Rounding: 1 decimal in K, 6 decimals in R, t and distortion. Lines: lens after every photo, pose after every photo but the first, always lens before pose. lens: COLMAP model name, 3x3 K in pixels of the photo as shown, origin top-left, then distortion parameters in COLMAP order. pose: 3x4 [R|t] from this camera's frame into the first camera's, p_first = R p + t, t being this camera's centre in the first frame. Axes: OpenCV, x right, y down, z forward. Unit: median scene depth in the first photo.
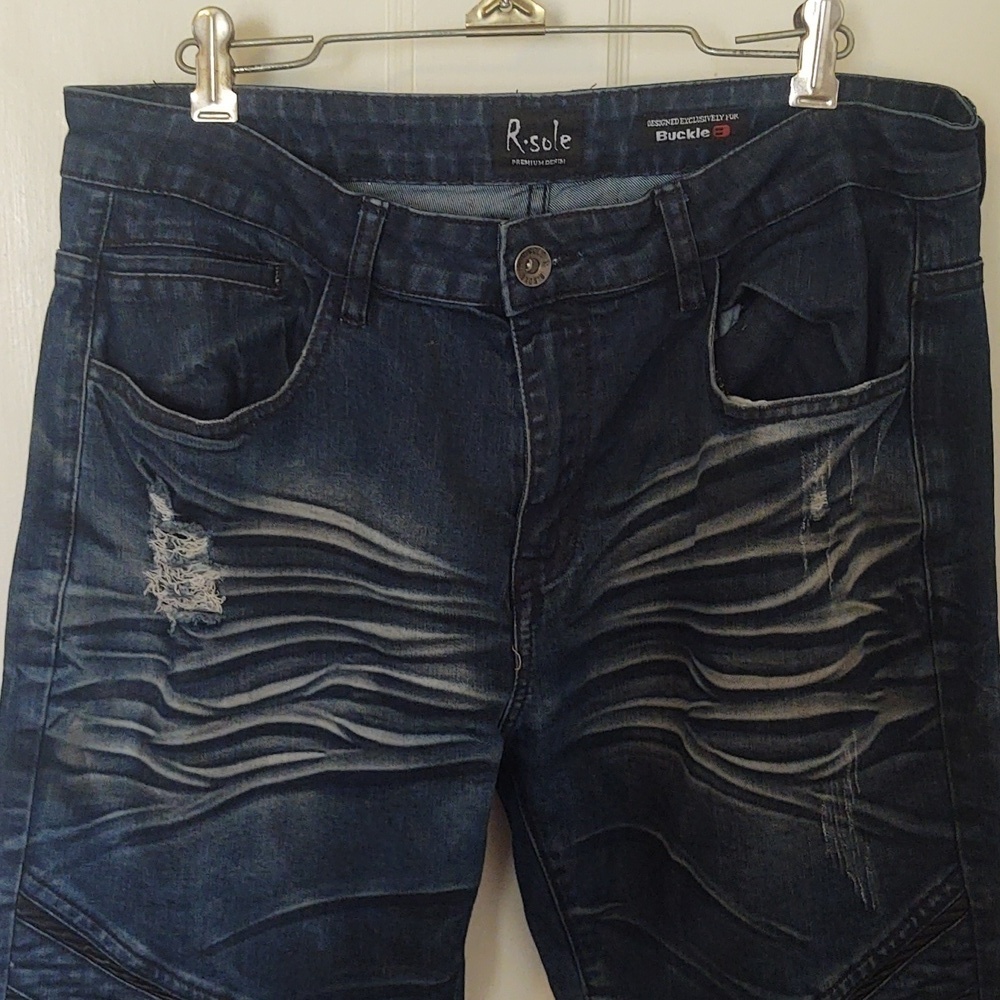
lens RADIAL K [[1653.8, 0, 500.0], [0, 1653.8, 500.0], [0, 0, 1]] dist [0.161854, -0.568619]
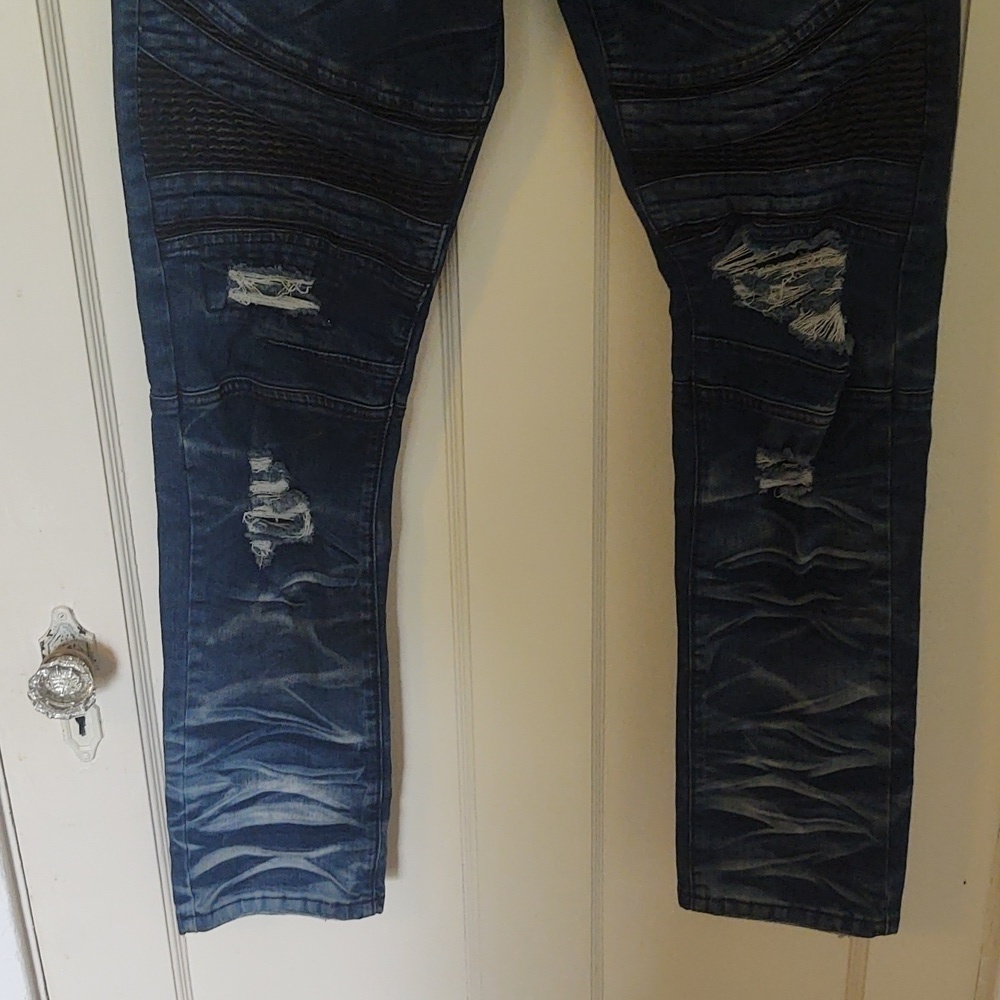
lens RADIAL K [[1653.8, 0, 500.0], [0, 1653.8, 500.0], [0, 0, 1]] dist [0.161854, -0.568619]
pose [[0.998035, -0.006077, -0.062364, 0.051260], [0.025390, 0.949133, 0.313849, 0.229471], [0.057285, -0.314816, 0.947422, -0.276280]]
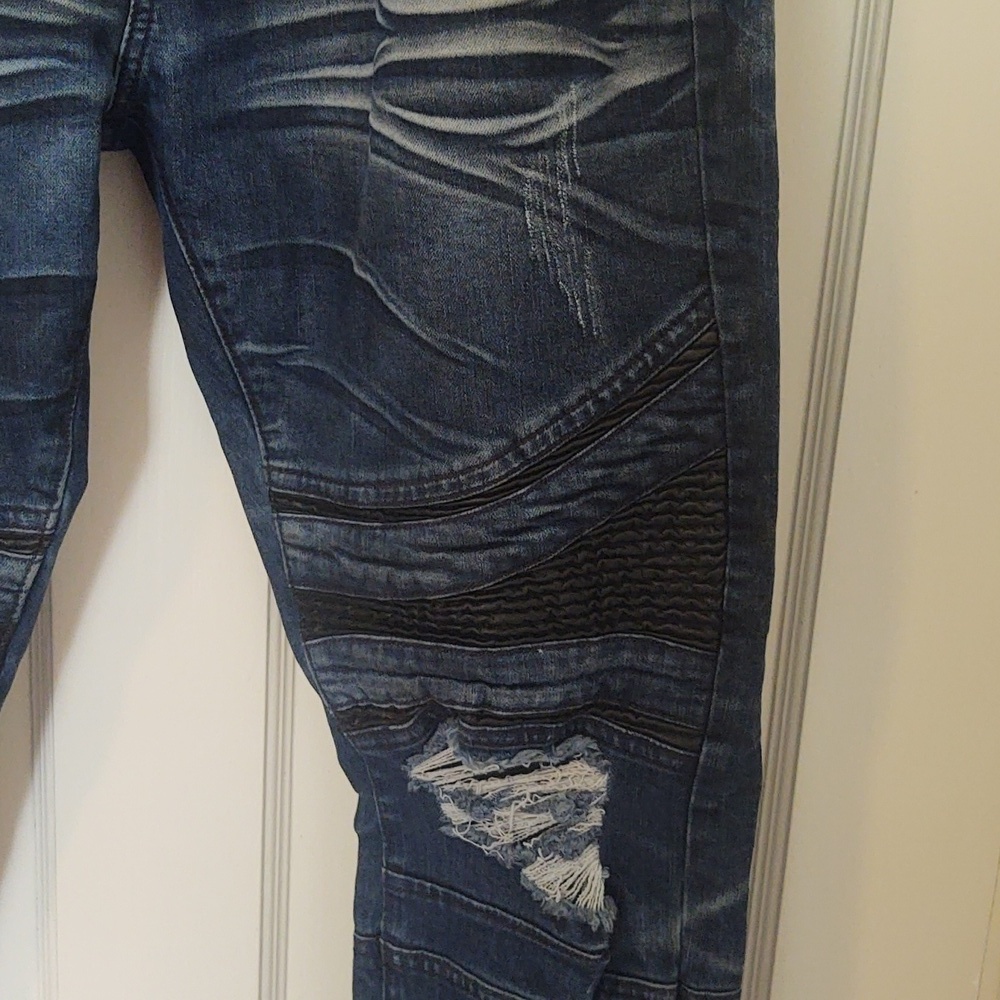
lens RADIAL K [[1653.8, 0, 500.0], [0, 1653.8, 500.0], [0, 0, 1]] dist [0.161854, -0.568619]
pose [[0.997677, 0.058410, -0.035052, 0.208366], [-0.053363, 0.989971, 0.130806, 0.218502], [0.042341, -0.128632, 0.990788, 0.217586]]
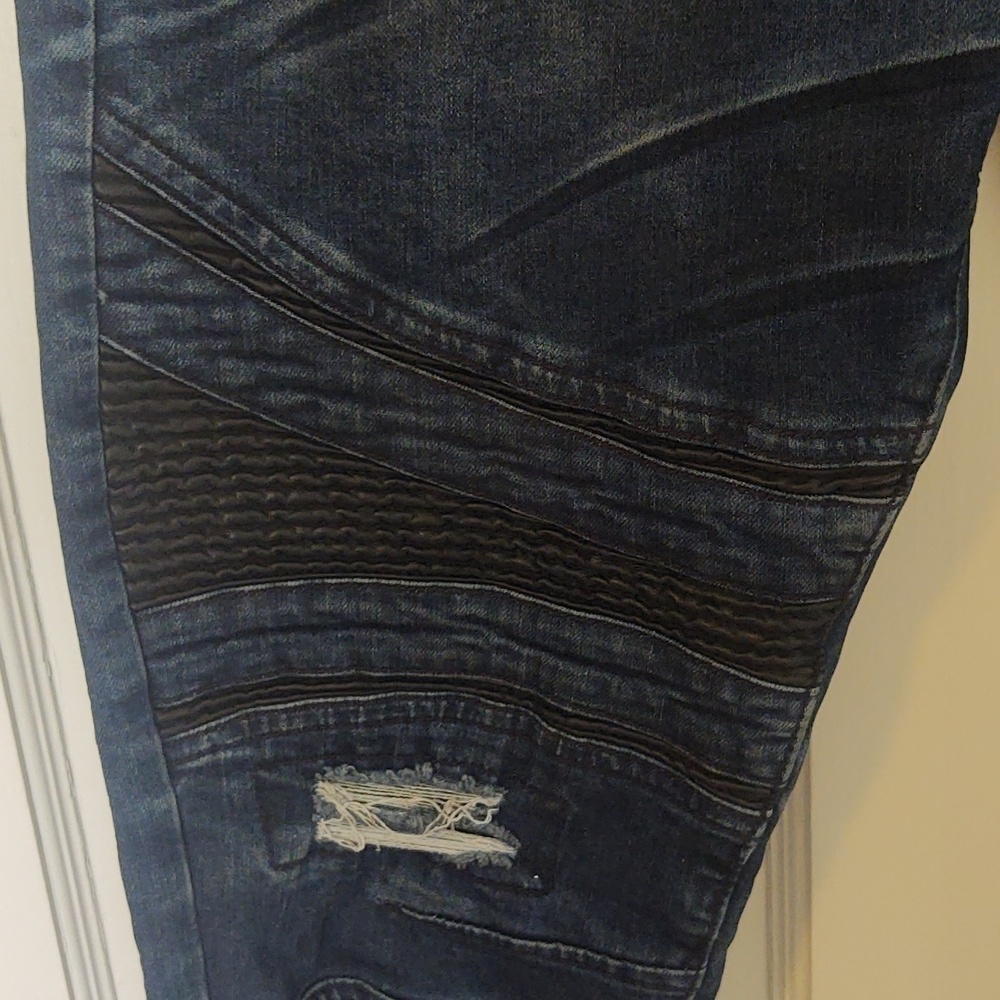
lens RADIAL K [[1653.8, 0, 500.0], [0, 1653.8, 500.0], [0, 0, 1]] dist [0.161854, -0.568619]
pose [[0.994663, -0.061558, -0.082806, -0.127494], [0.079183, 0.969943, 0.230088, 0.231508], [0.066153, -0.235417, 0.969641, 0.484212]]
